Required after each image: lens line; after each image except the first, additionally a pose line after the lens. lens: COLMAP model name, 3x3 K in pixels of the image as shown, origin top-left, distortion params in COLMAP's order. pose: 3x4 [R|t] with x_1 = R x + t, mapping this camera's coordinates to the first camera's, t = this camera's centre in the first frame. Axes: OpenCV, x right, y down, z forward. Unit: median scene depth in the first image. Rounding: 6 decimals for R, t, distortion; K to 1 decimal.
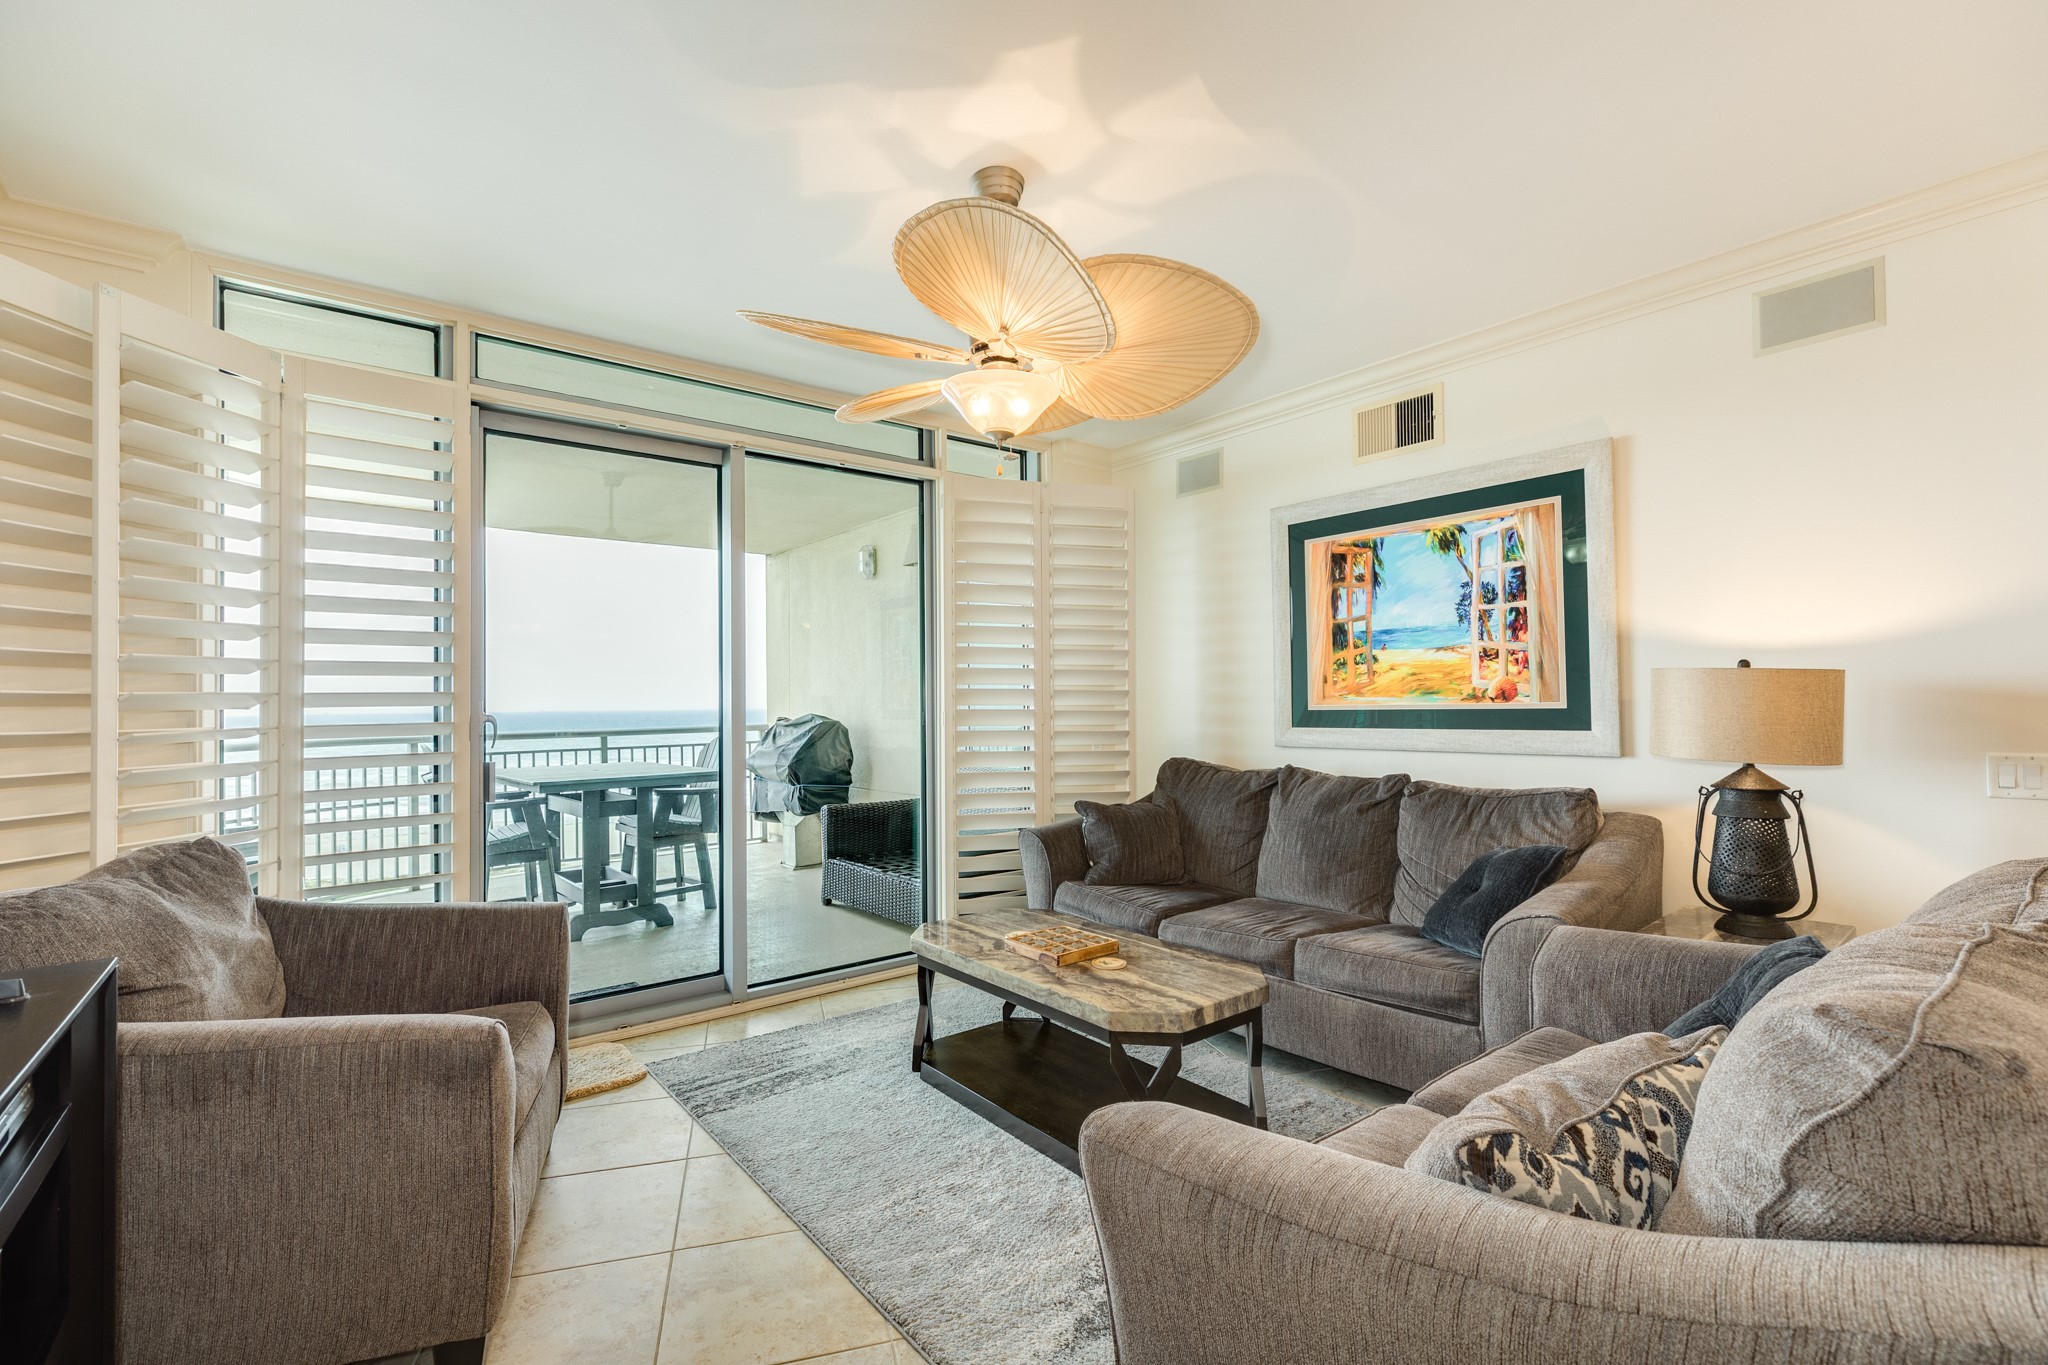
lens RADIAL K [[904.2, 0, 1019.7], [0, 904.2, 686.0], [0, 0, 1]] dist [-0.000106, -0.000912]
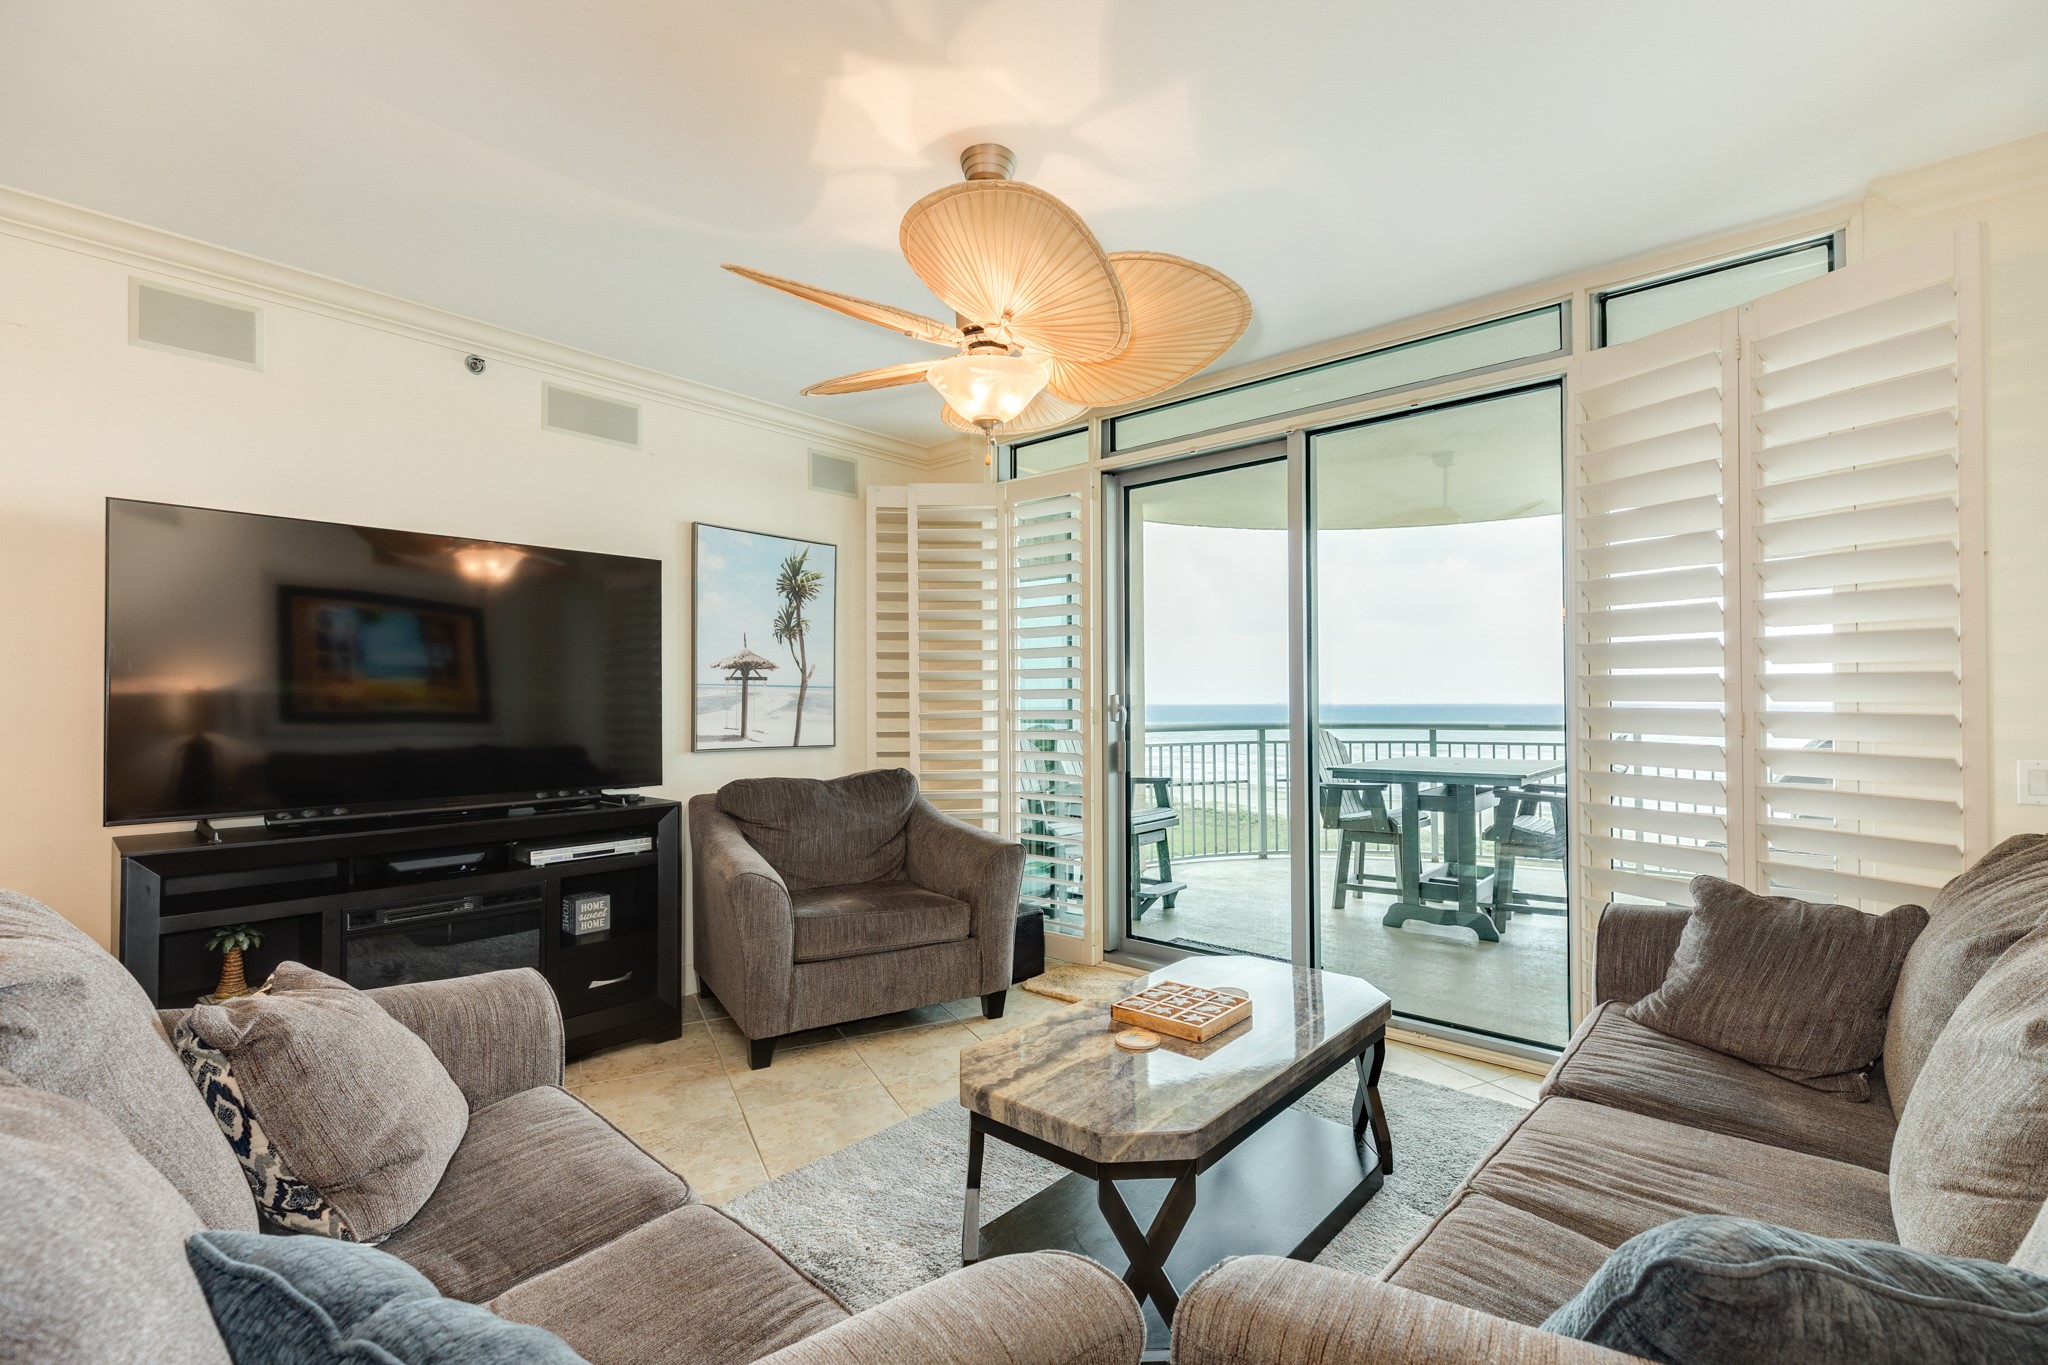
lens RADIAL K [[898.1, 0, 1026.7], [0, 898.1, 687.0], [0, 0, 1]] dist [0.000643, 0.000213]
pose [[0.200268, -0.008681, -0.979703, 0.635126], [0.019900, 0.999790, -0.004792, 0.008838], [0.979539, -0.018537, 0.200398, 0.585254]]
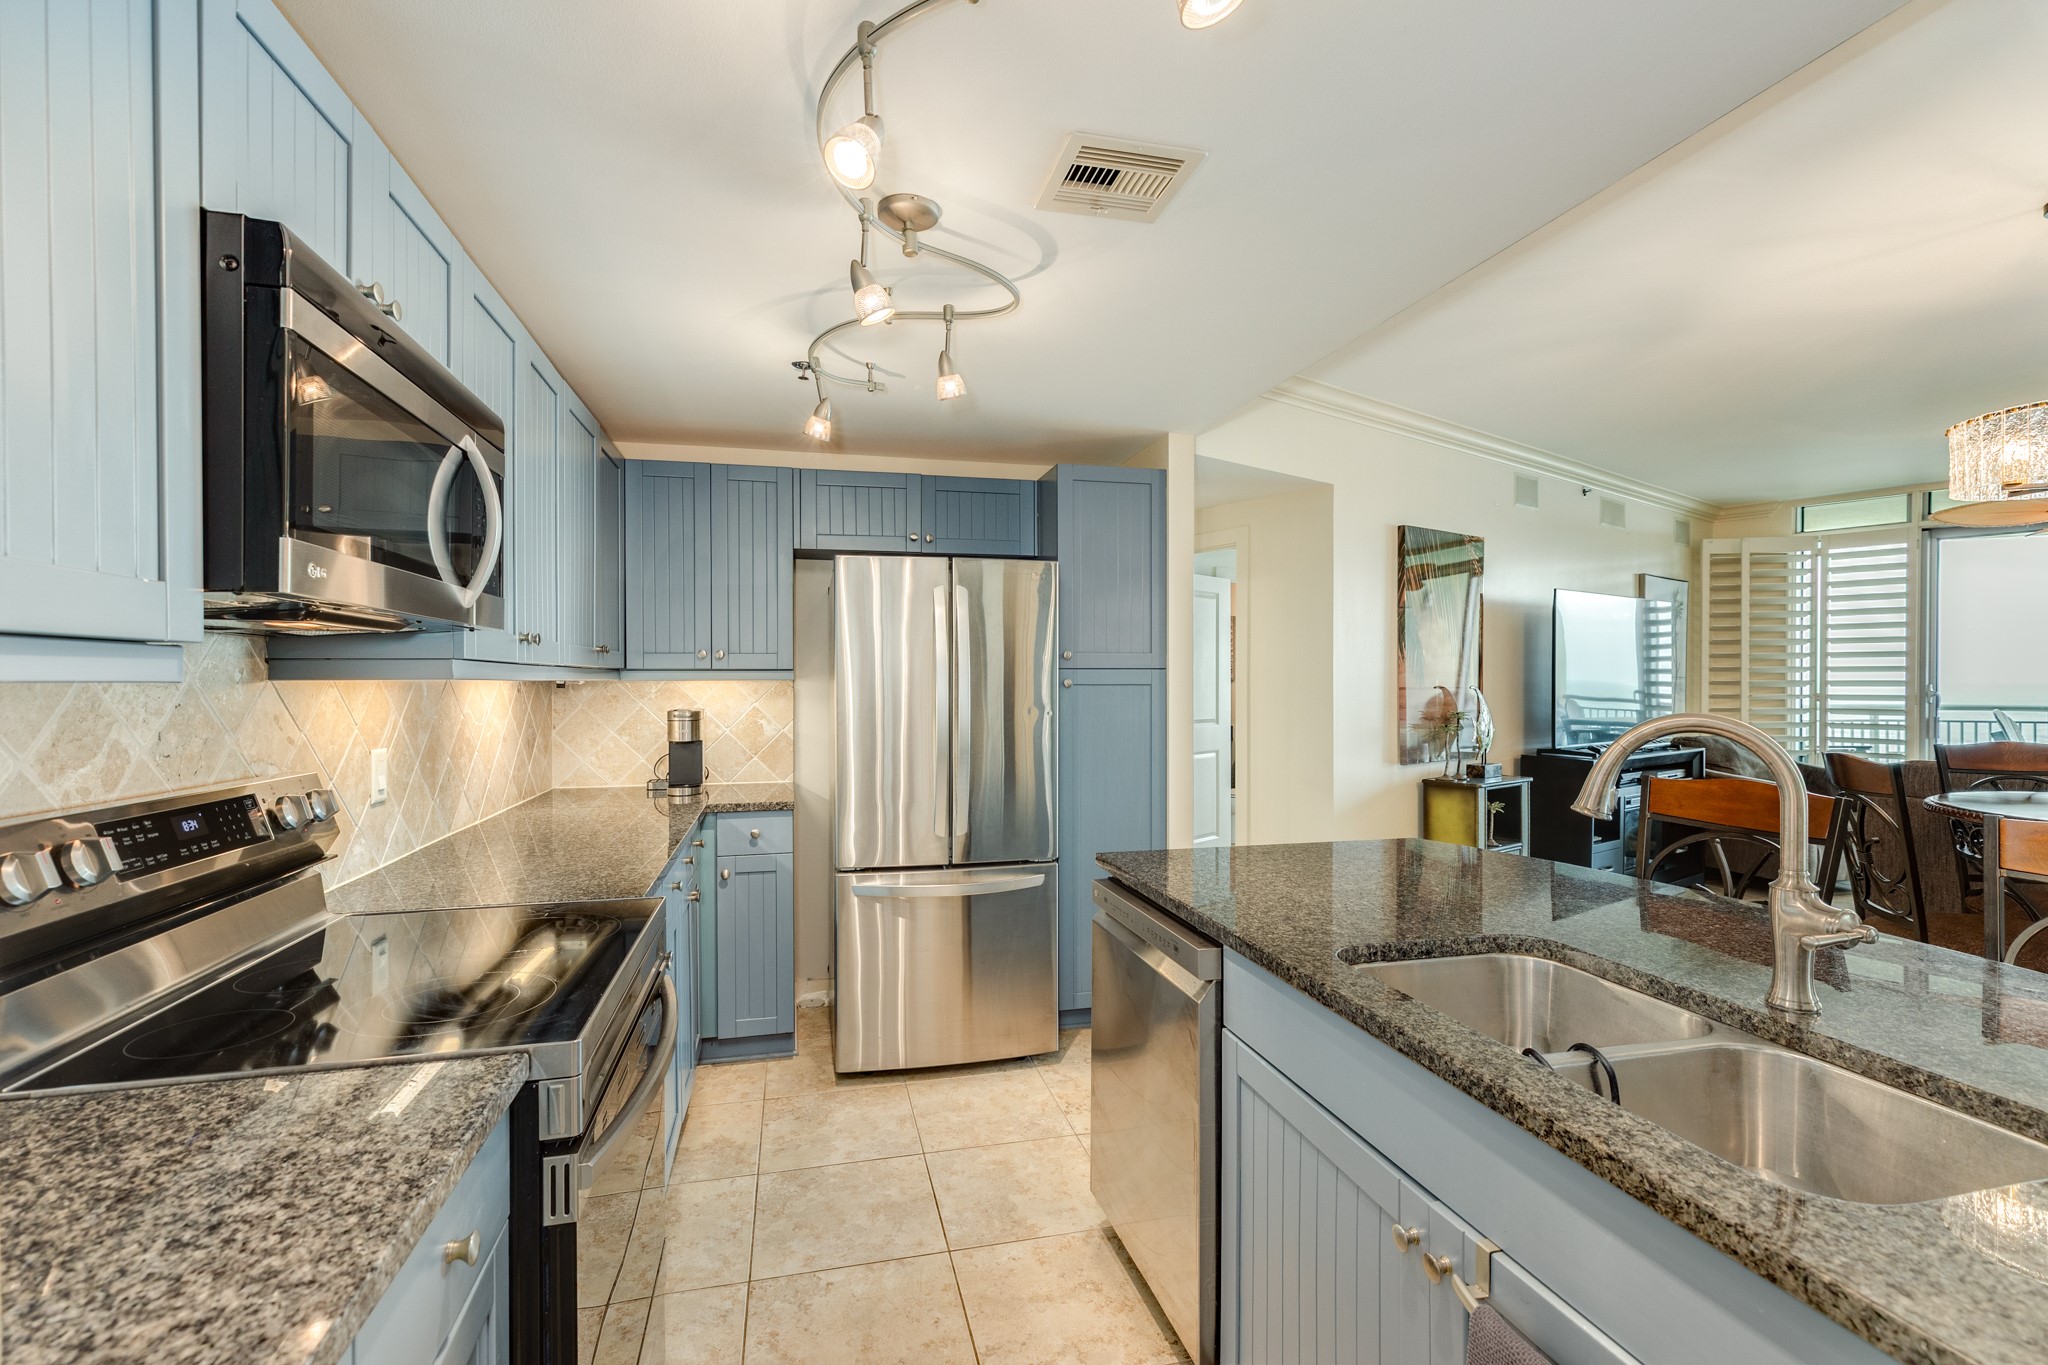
lens RADIAL K [[914.6, 0, 1021.0], [0, 914.6, 688.8], [0, 0, 1]] dist [0.004327, 0.000136]
pose [[-0.036325, 0.017010, -0.999195, 1.284970], [0.020117, 0.999665, 0.016286, -0.041013], [0.999138, -0.019509, -0.036655, -0.754389]]
